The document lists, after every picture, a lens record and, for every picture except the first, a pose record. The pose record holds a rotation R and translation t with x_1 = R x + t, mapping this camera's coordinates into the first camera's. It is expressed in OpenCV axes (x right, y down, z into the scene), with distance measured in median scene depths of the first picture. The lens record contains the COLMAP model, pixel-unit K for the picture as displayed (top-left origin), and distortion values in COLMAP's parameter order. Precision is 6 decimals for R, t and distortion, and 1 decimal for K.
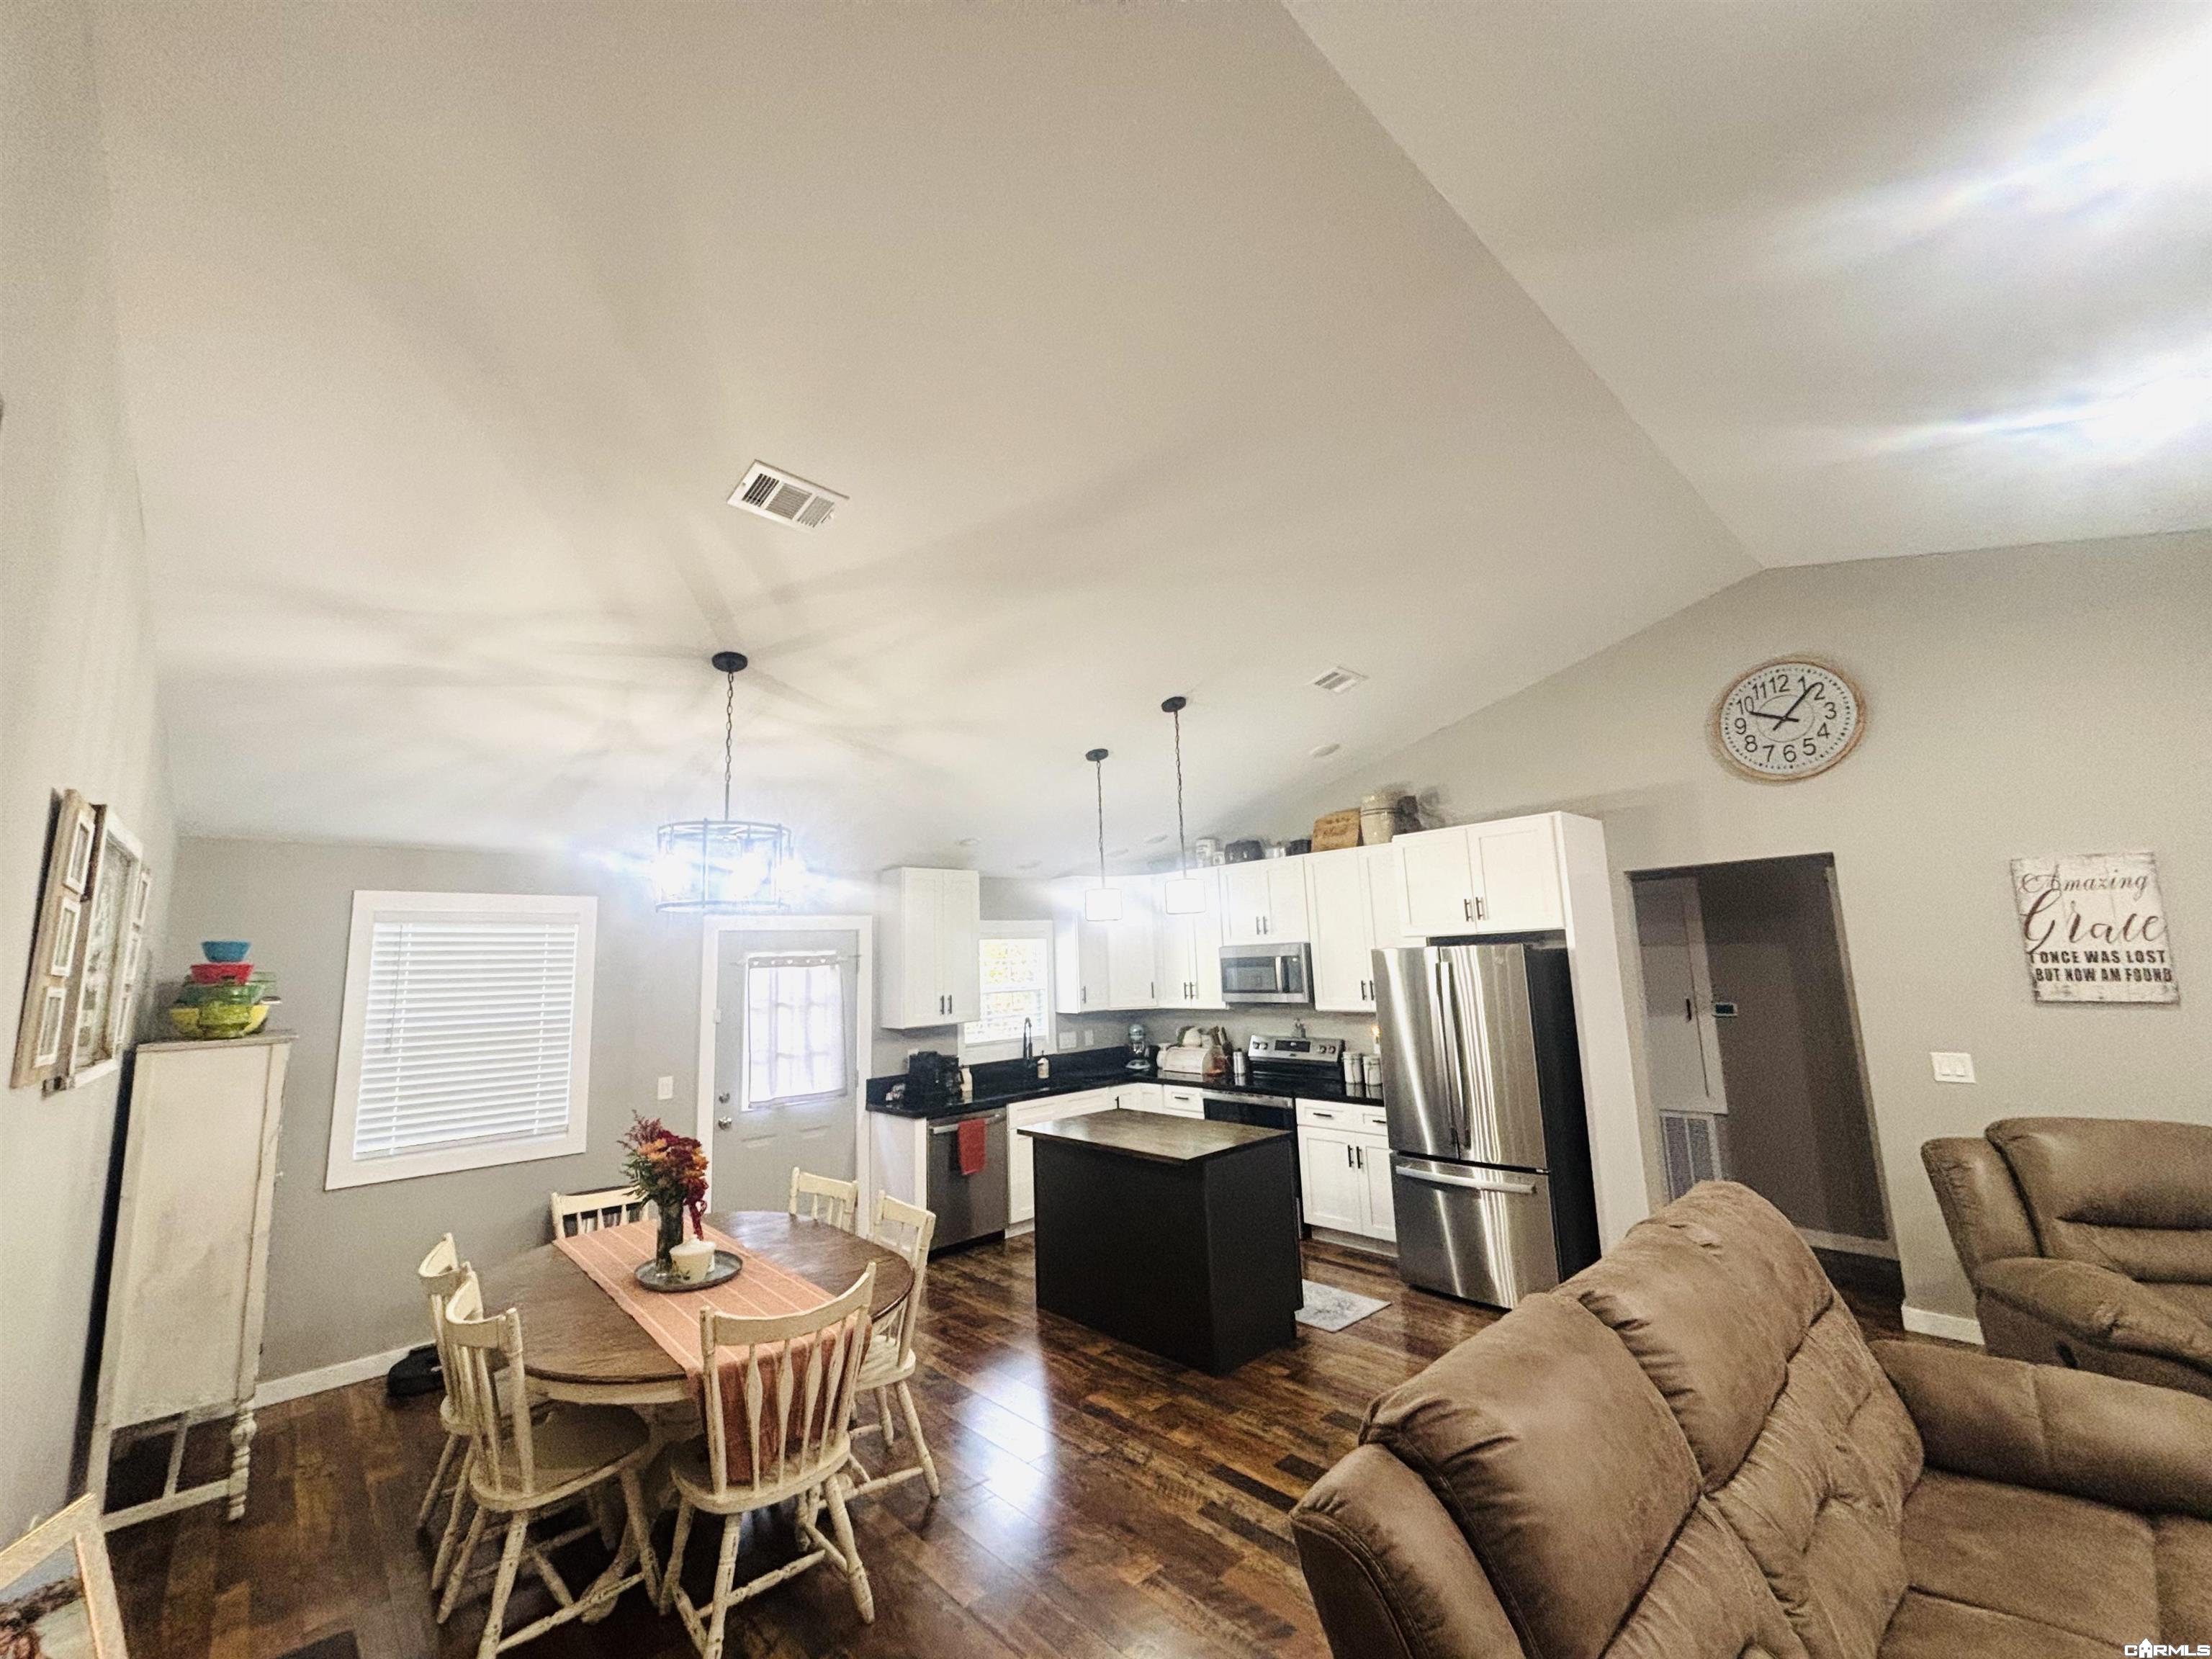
lens RADIAL K [[891.0, 0, 1100.8], [0, 891.0, 824.9], [0, 0, 1]] dist [0.003206, -0.001417]
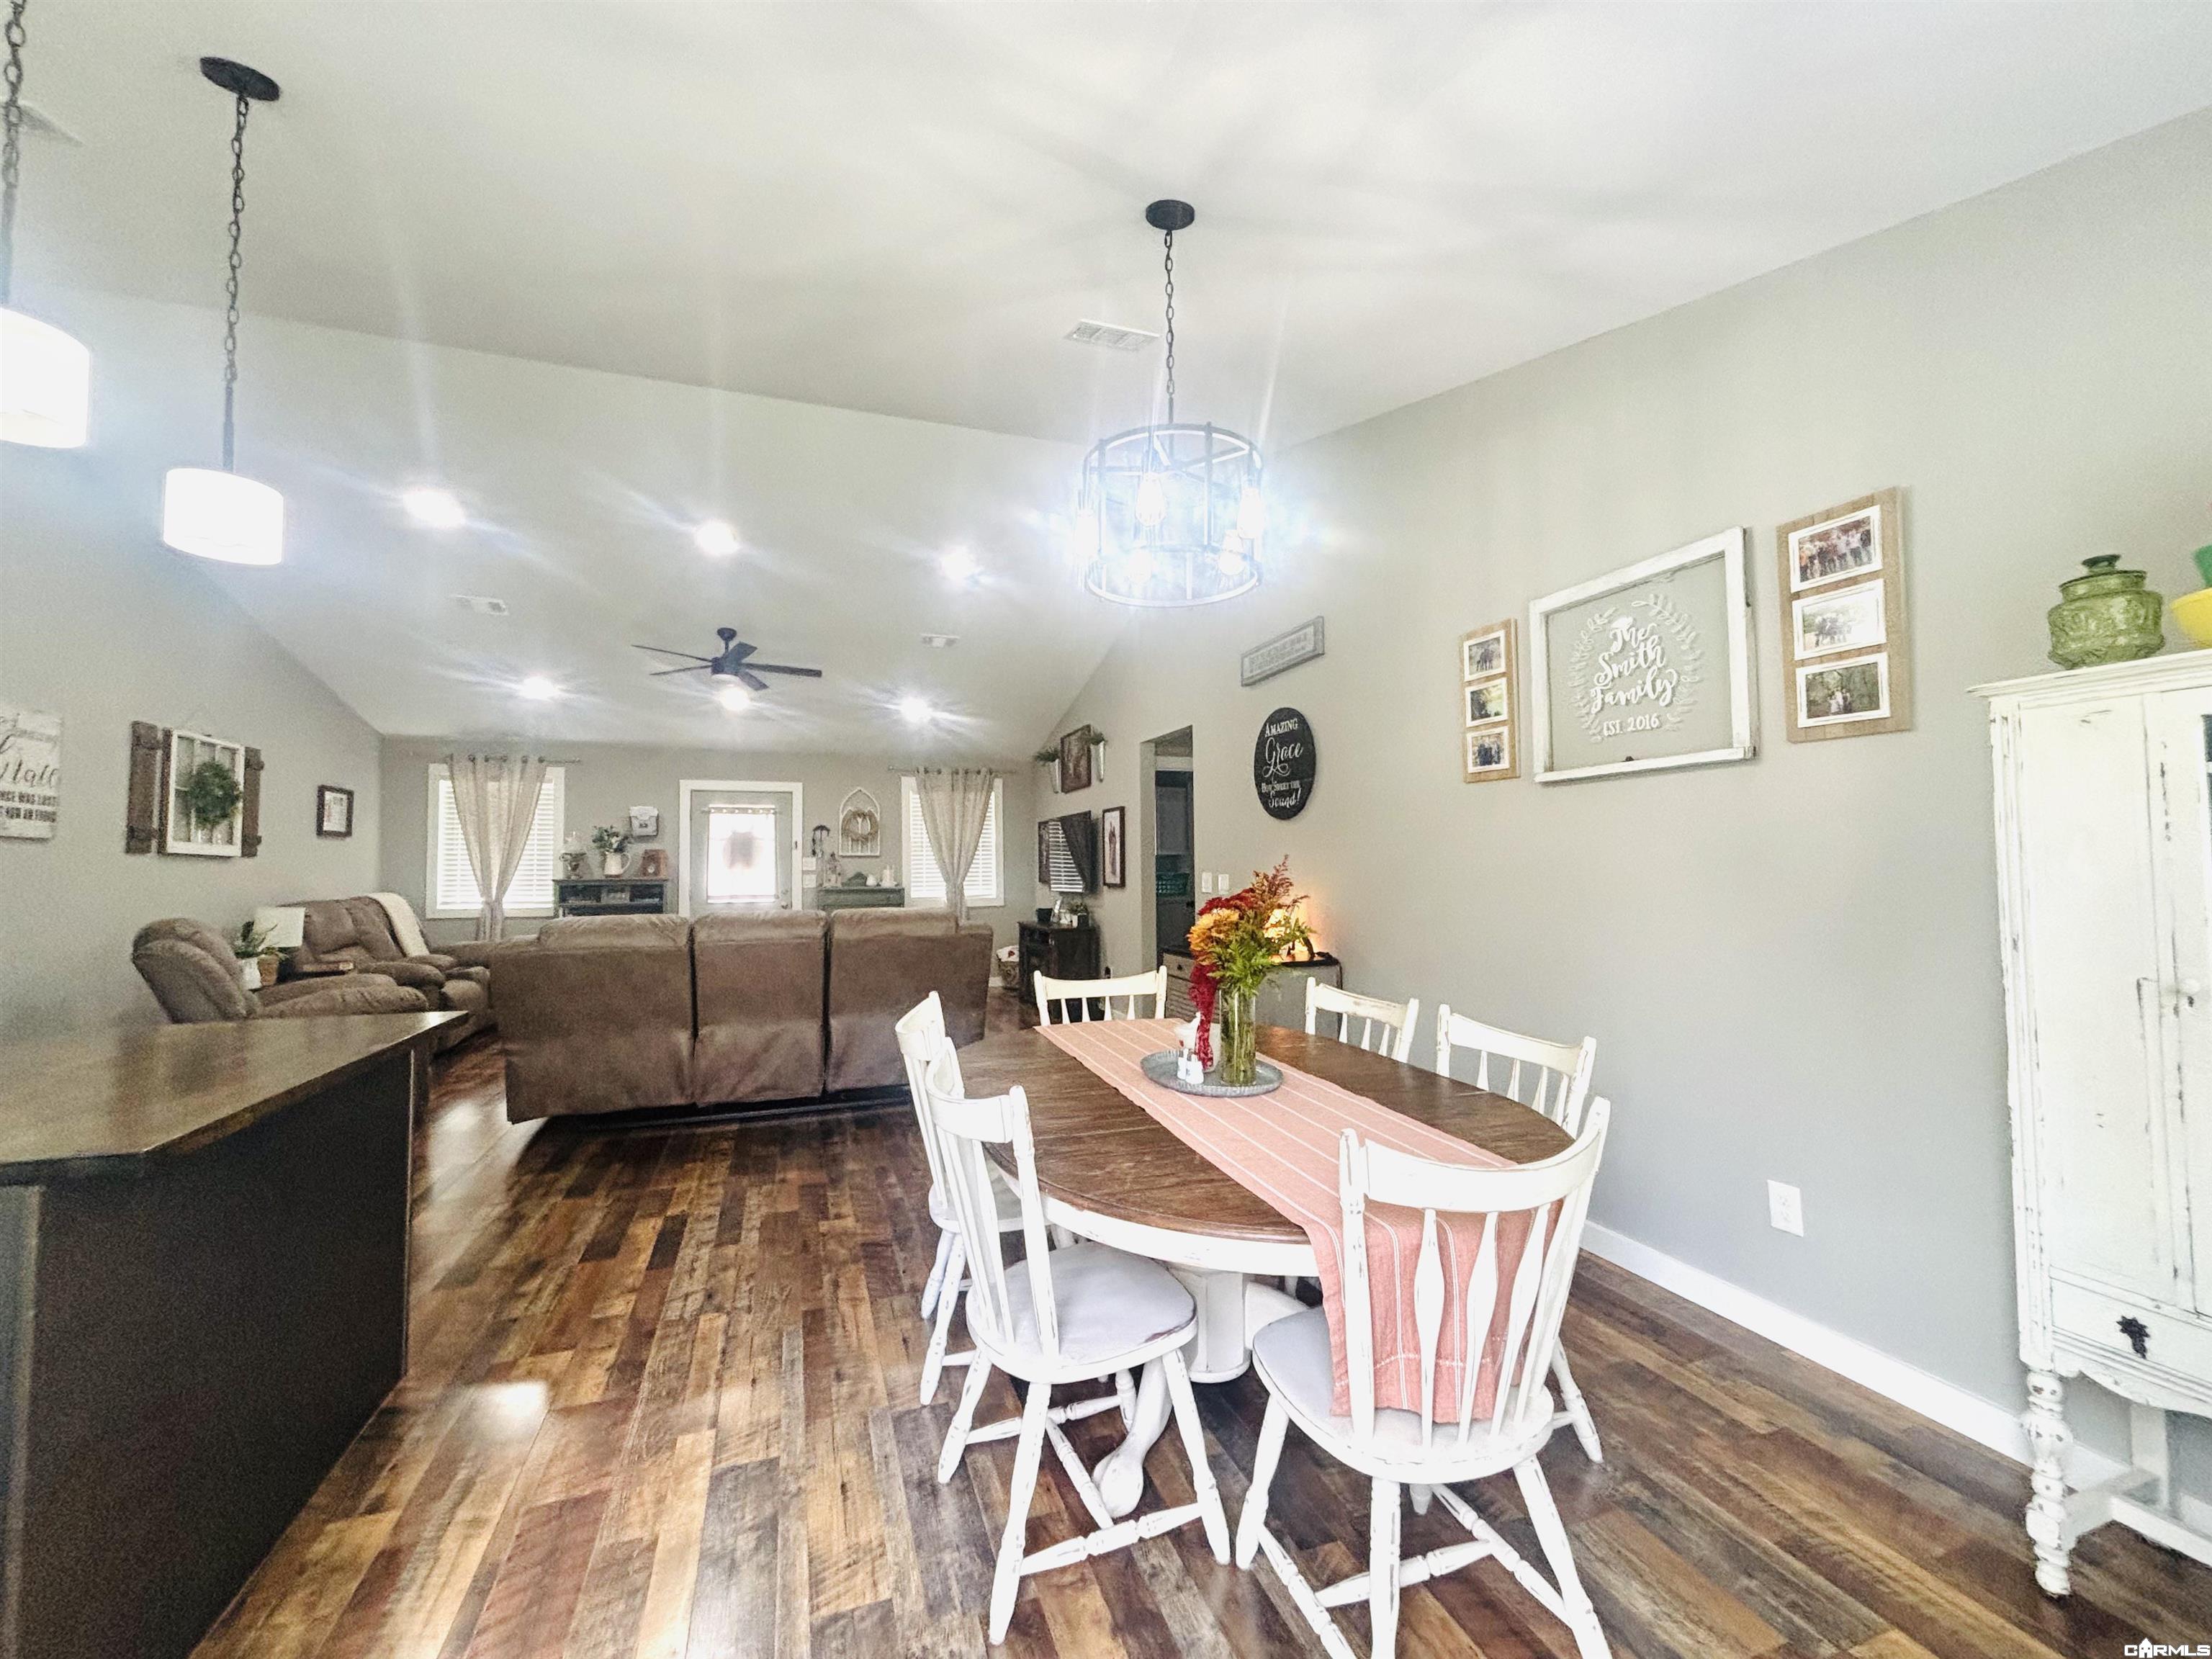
lens RADIAL K [[891.0, 0, 1104.8], [0, 891.0, 824.9], [0, 0, 1]] dist [0.003206, -0.001417]
pose [[-0.917729, 0.061923, 0.392350, -0.382302], [-0.020406, 0.979119, -0.202261, 0.252905], [-0.396682, -0.193627, -0.897303, 0.971007]]
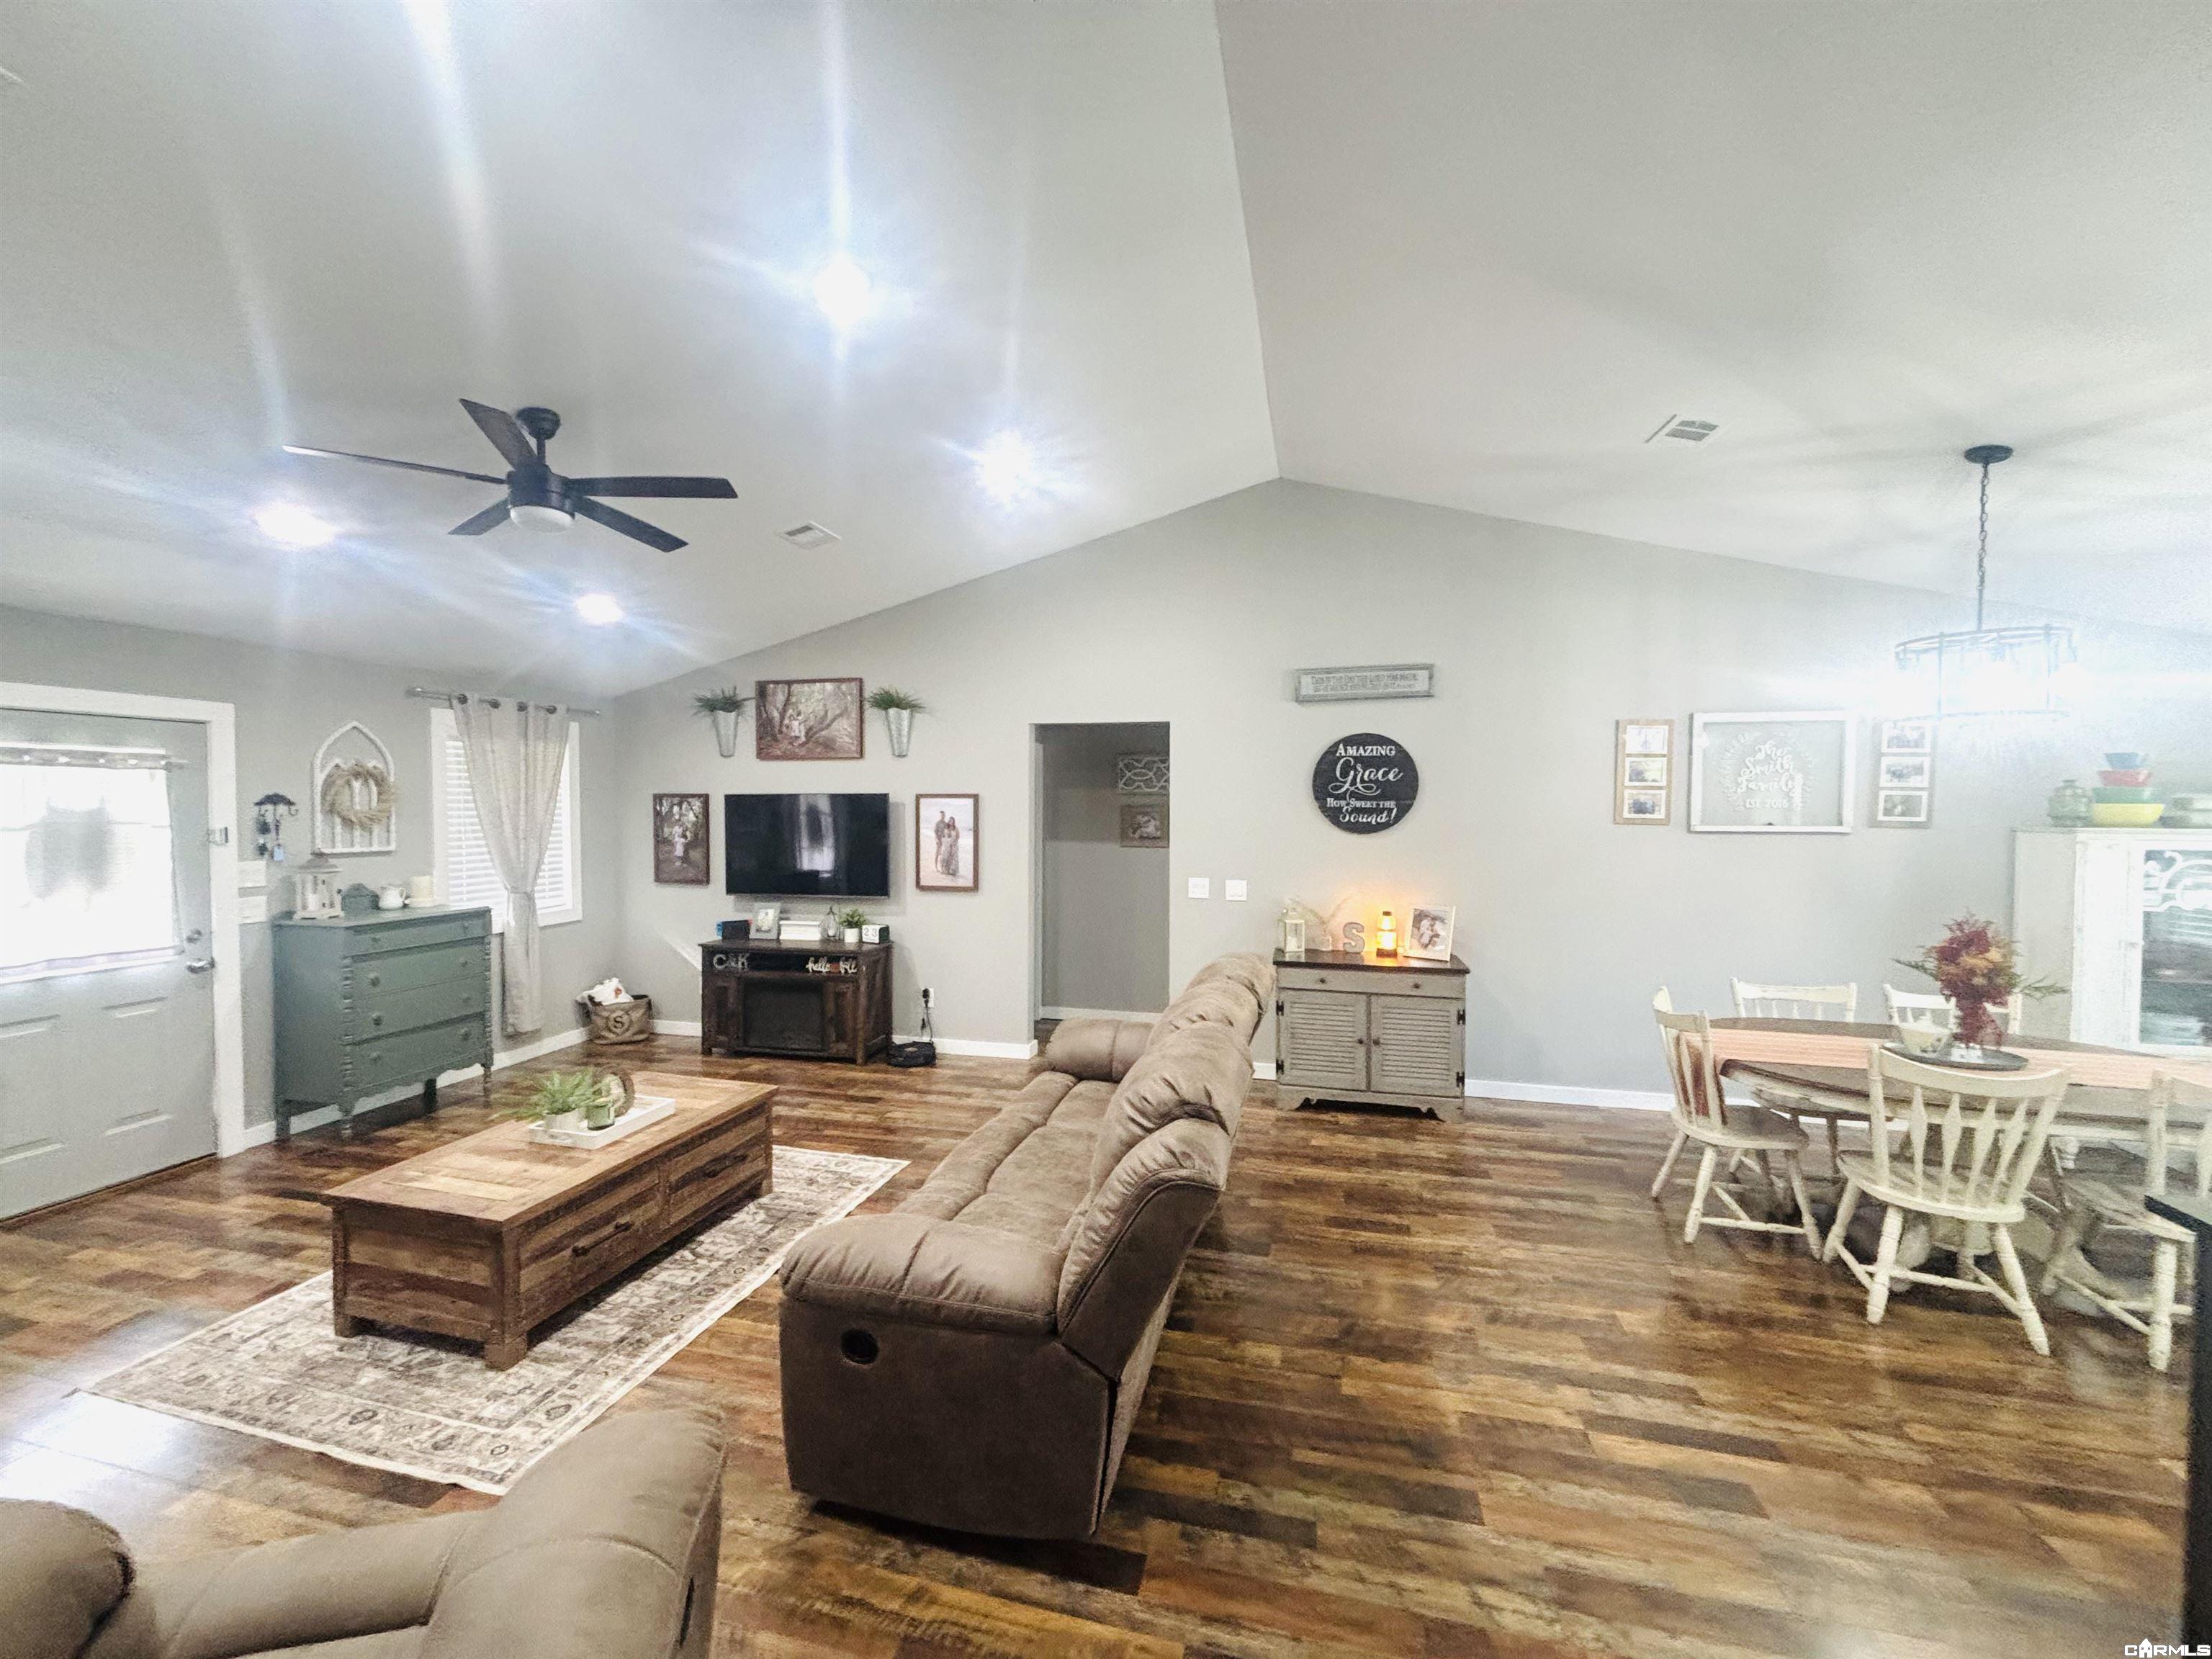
lens RADIAL K [[891.0, 0, 1101.7], [0, 891.0, 822.5], [0, 0, 1]] dist [0.003206, -0.001417]
pose [[-0.835695, 0.043240, -0.547488, 0.557684], [0.110105, 0.989847, -0.089890, 0.113287], [0.538043, -0.135402, -0.831971, 0.779356]]
